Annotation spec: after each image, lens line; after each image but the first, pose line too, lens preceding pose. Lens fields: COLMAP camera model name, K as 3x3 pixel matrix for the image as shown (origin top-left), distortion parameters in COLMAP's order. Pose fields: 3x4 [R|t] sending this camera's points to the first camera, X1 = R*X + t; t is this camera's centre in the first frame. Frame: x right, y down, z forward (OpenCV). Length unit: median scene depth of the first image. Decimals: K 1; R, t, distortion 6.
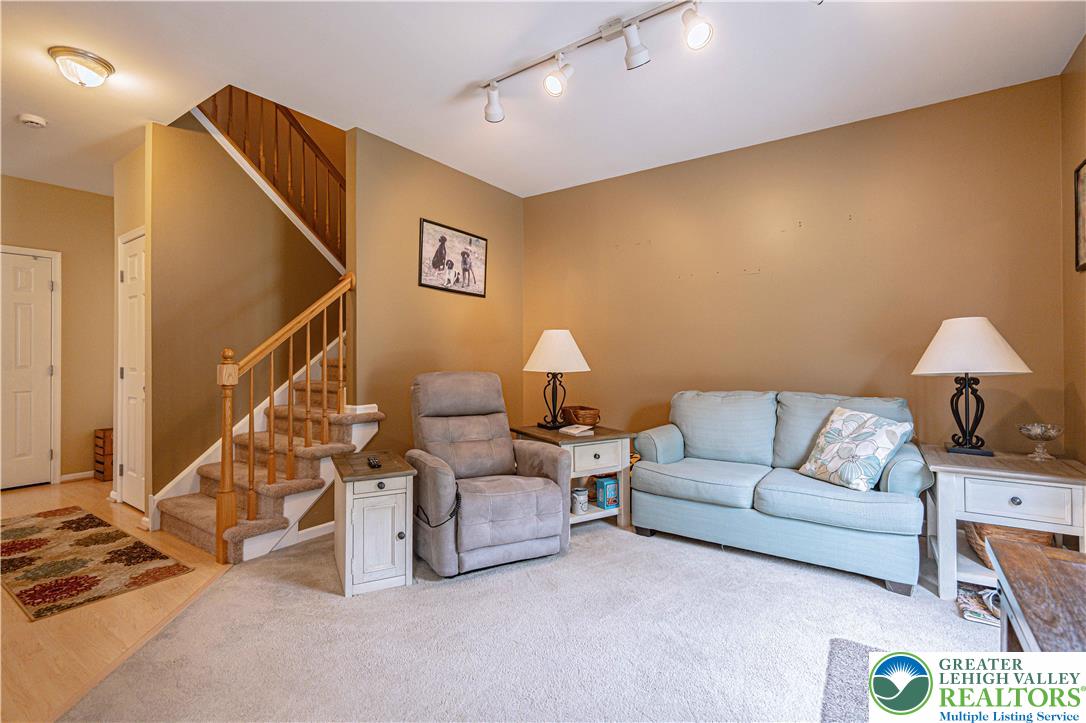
lens RADIAL K [[495.2, 0, 543.0], [0, 495.2, 361.5], [0, 0, 1]] dist [-0.002050, -0.000030]
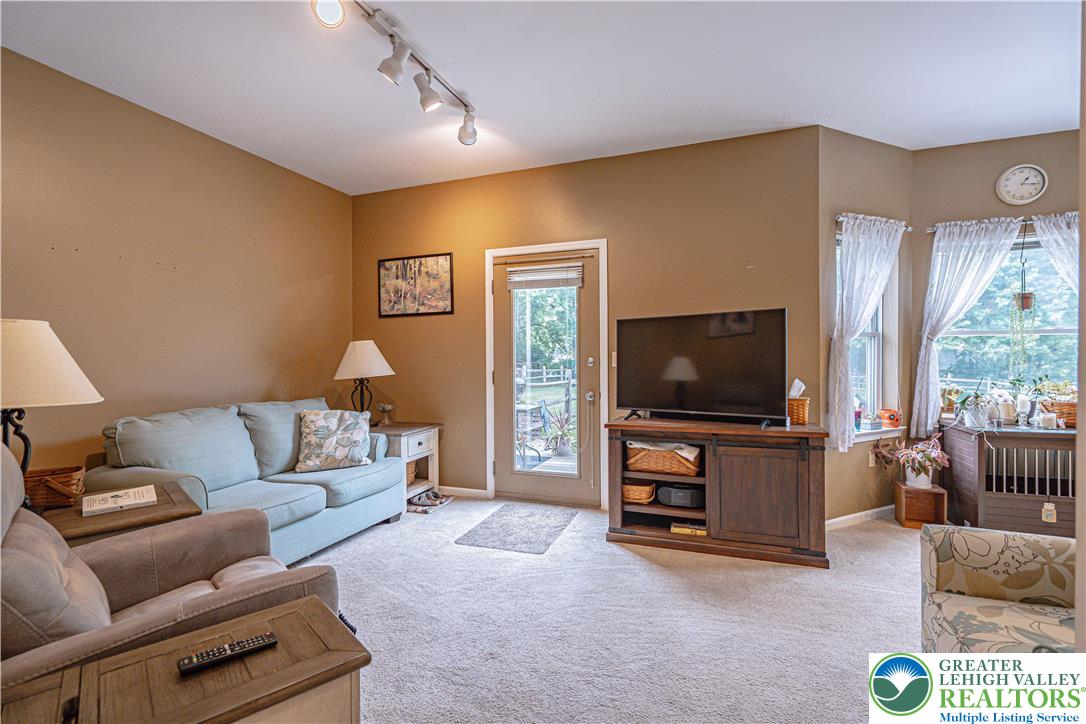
lens RADIAL K [[495.2, 0, 543.0], [0, 495.2, 362.0], [0, 0, 1]] dist [-0.002050, -0.000030]
pose [[-0.251327, -0.002348, 0.967899, -0.776313], [0.021232, 0.999743, 0.007939, -0.022323], [-0.967669, 0.022546, -0.251213, 0.837559]]
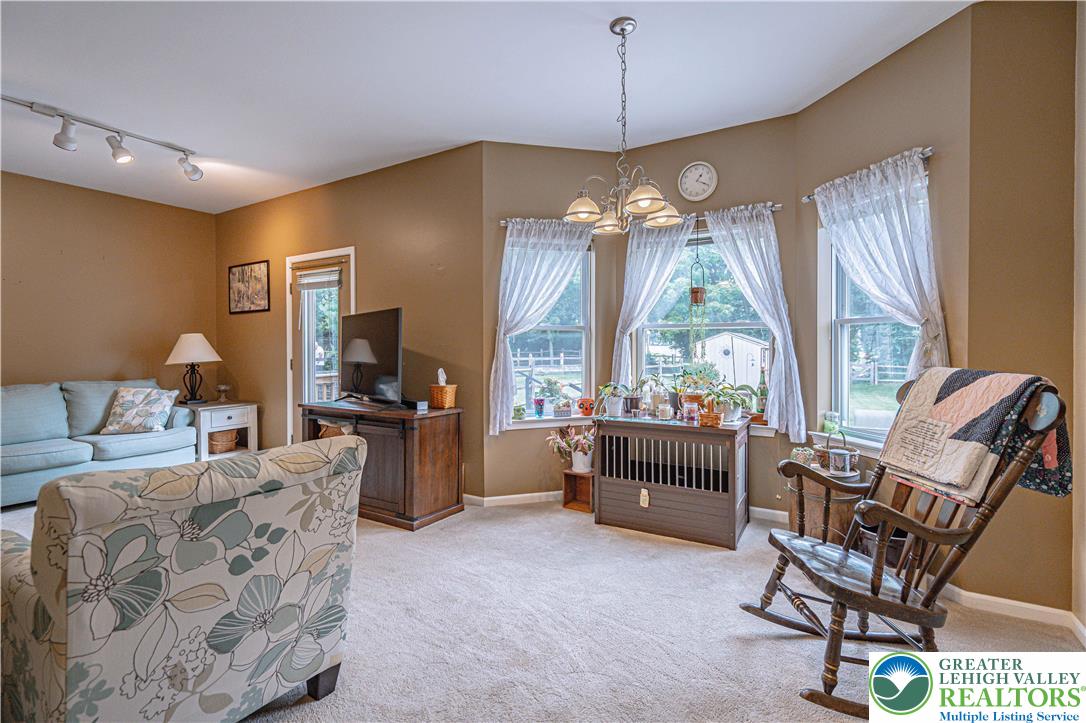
lens RADIAL K [[492.7, 0, 547.1], [0, 492.7, 355.1], [0, 0, 1]] dist [-0.005585, -0.000715]
pose [[-0.068850, -0.017427, 0.997475, -1.142501], [0.016945, 0.999683, 0.018635, -0.017107], [-0.997483, 0.018185, -0.068532, -0.248328]]
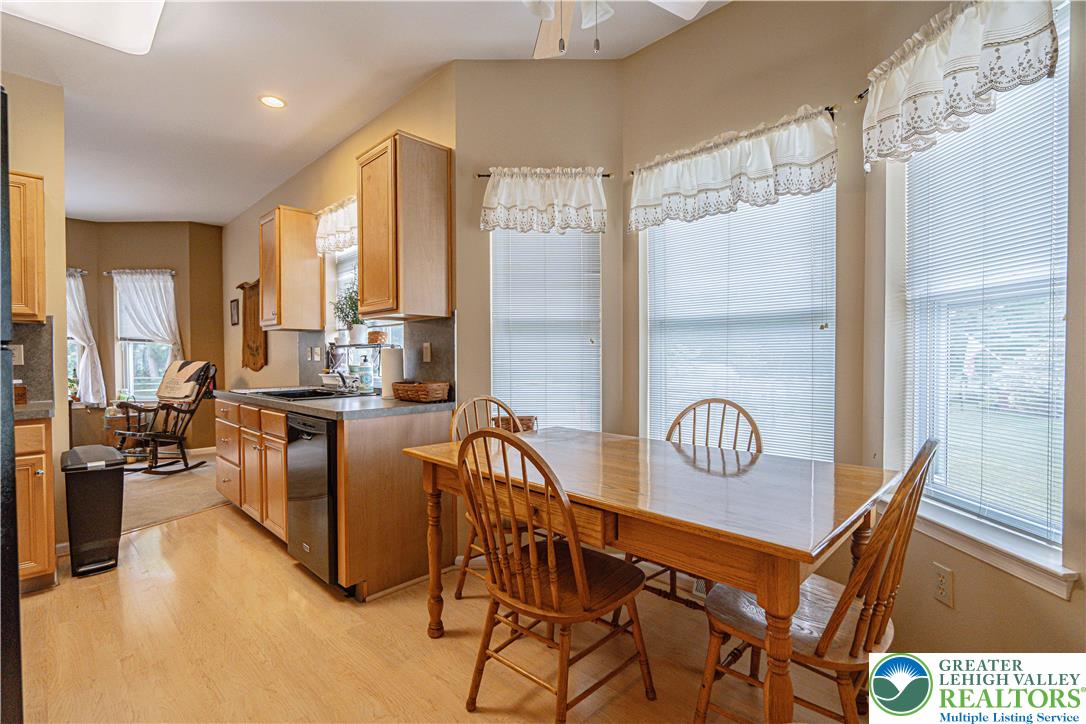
lens RADIAL K [[492.7, 0, 547.1], [0, 492.7, 355.6], [0, 0, 1]] dist [-0.005585, -0.000715]
pose [[-0.984429, 0.012822, 0.175312, -2.293692], [0.014729, 0.999846, 0.009579, 0.008209], [-0.175162, 0.012012, -0.984466, 0.842216]]
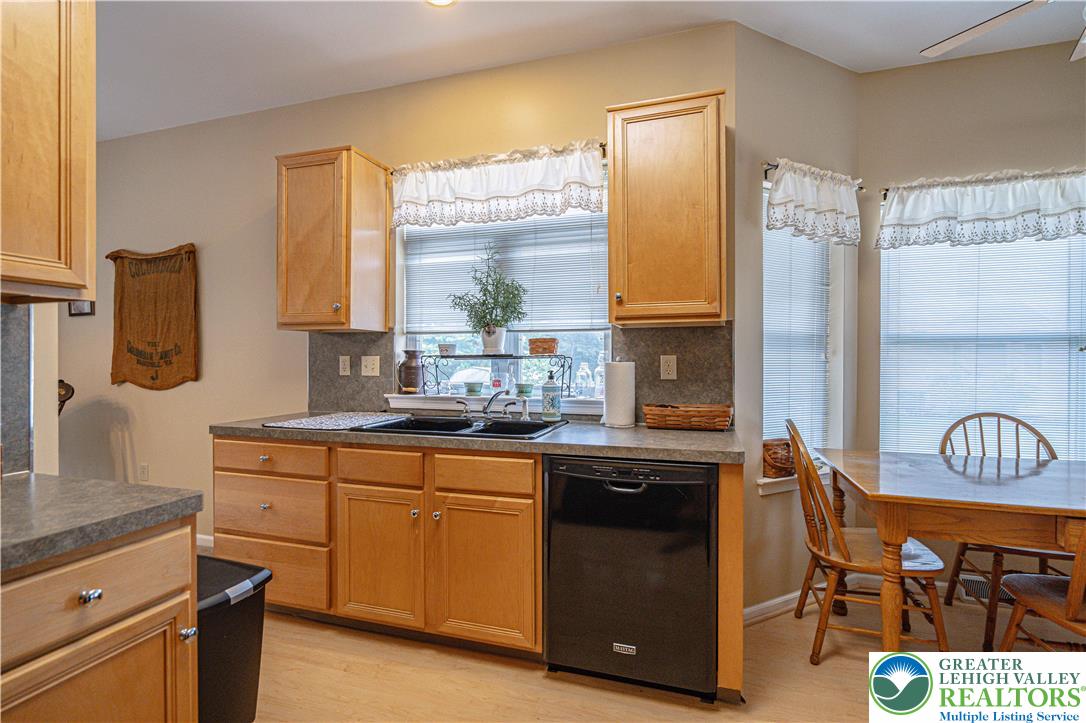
lens RADIAL K [[495.2, 0, 543.0], [0, 495.2, 361.5], [0, 0, 1]] dist [-0.002050, -0.000030]
pose [[-0.958724, 0.009171, -0.284190, -1.395947], [0.004312, 0.999834, 0.017721, -0.019611], [0.284305, 0.015764, -0.958604, 0.612683]]
